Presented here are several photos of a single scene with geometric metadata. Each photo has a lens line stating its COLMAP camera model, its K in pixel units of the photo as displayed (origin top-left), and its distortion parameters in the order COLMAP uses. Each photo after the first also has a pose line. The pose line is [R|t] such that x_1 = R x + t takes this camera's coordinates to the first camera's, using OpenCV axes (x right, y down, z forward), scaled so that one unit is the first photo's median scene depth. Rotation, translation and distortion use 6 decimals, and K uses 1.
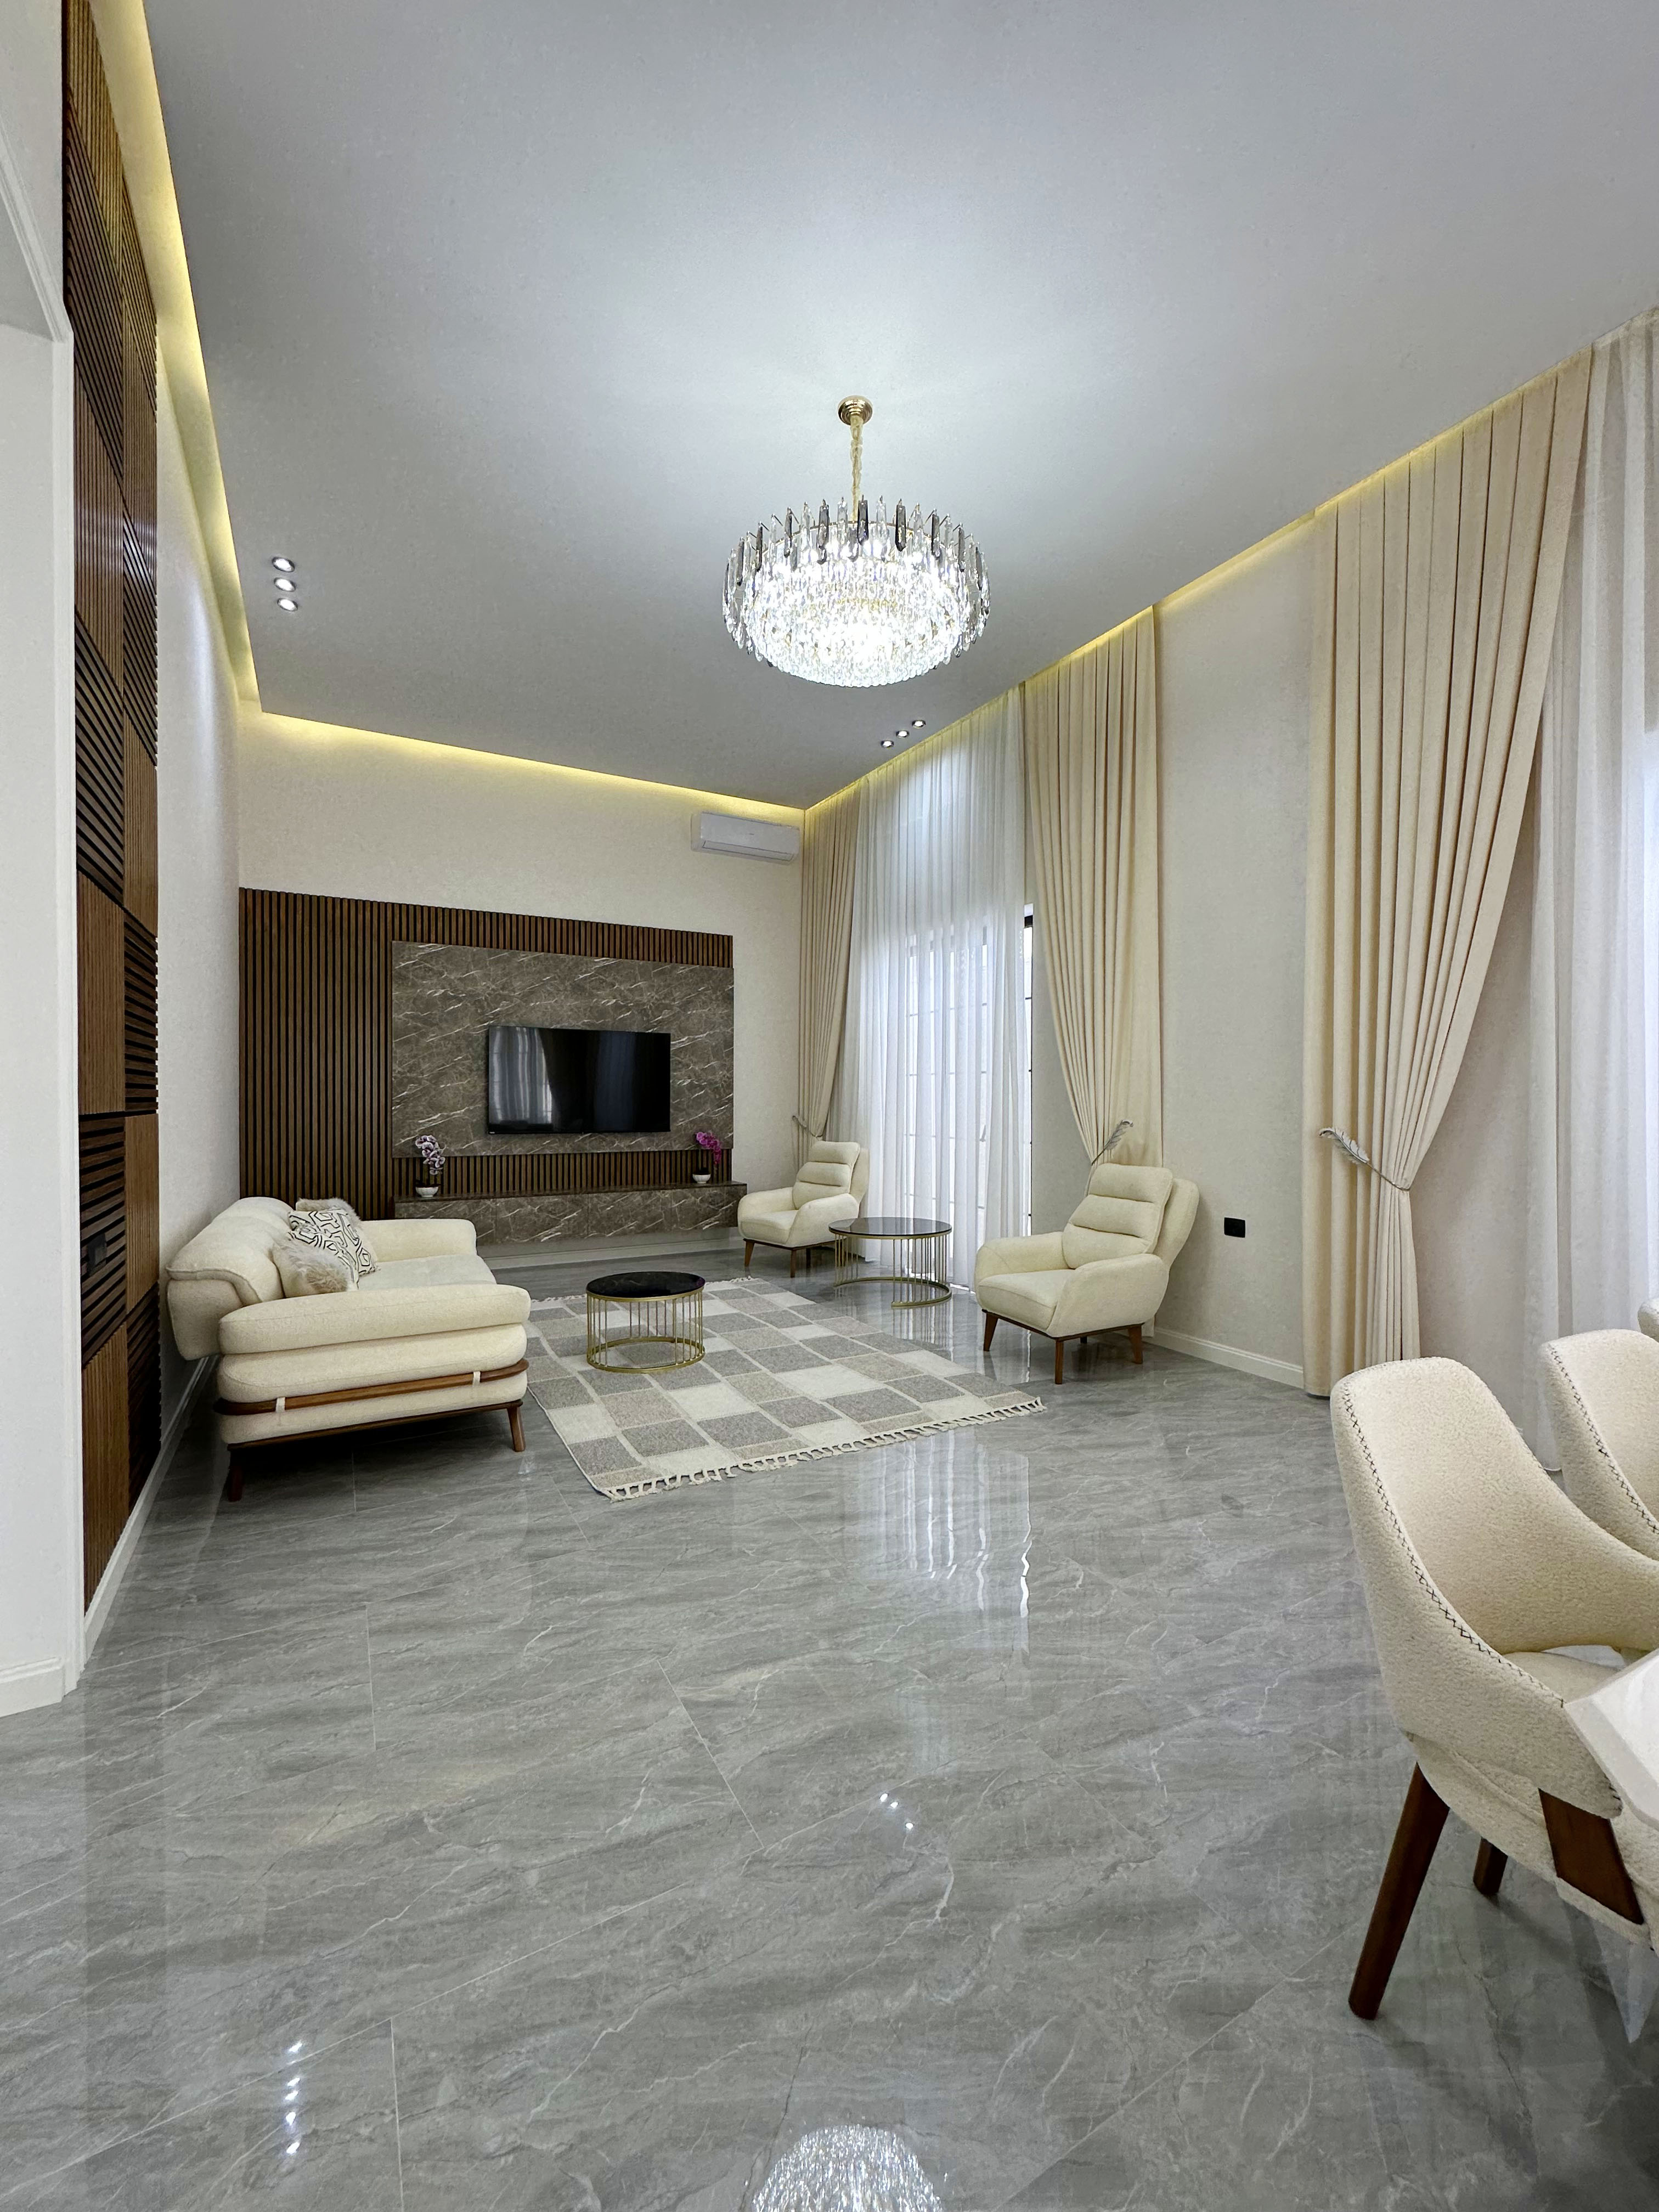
lens RADIAL K [[890.7, 0, 822.8], [0, 890.7, 1104.7], [0, 0, 1]] dist [0.022749, 0.000093]
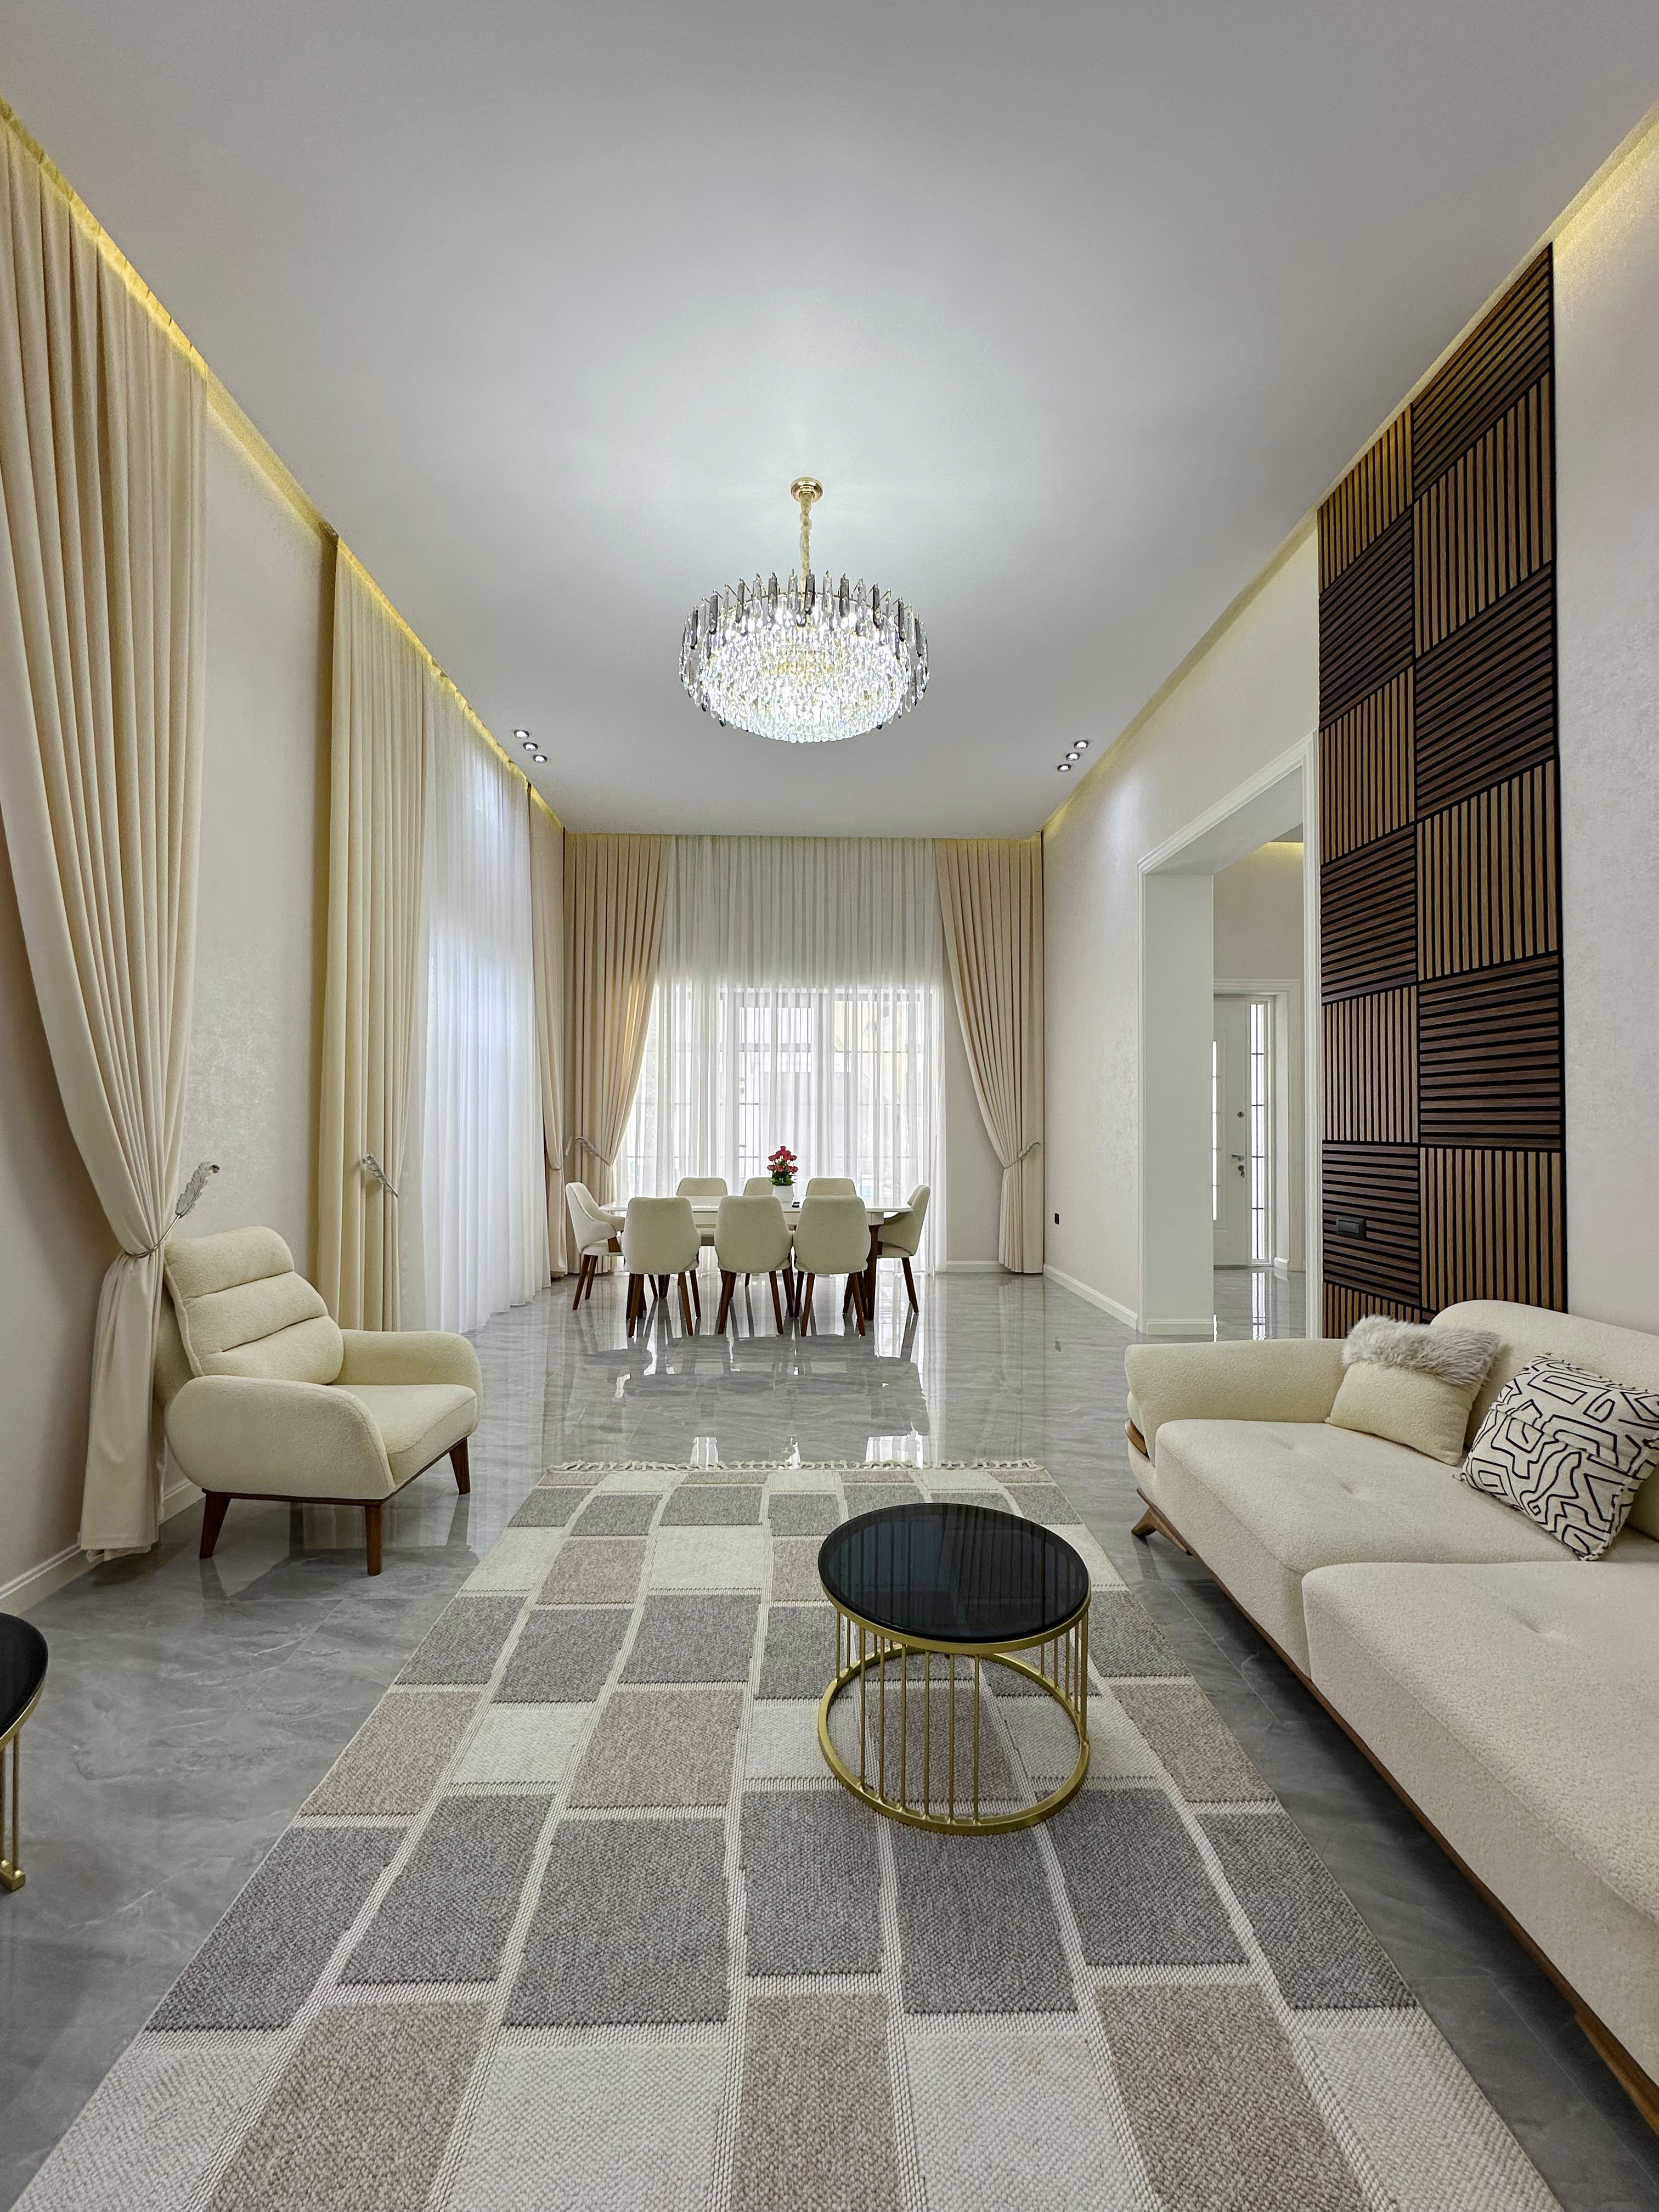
lens RADIAL K [[890.7, 0, 822.8], [0, 890.7, 1104.7], [0, 0, 1]] dist [0.022749, 0.000093]
pose [[-0.891071, 0.000798, 0.453863, -0.385198], [-0.004485, 0.999934, -0.010563, -0.023091], [-0.453842, -0.011448, -0.891009, 1.602281]]
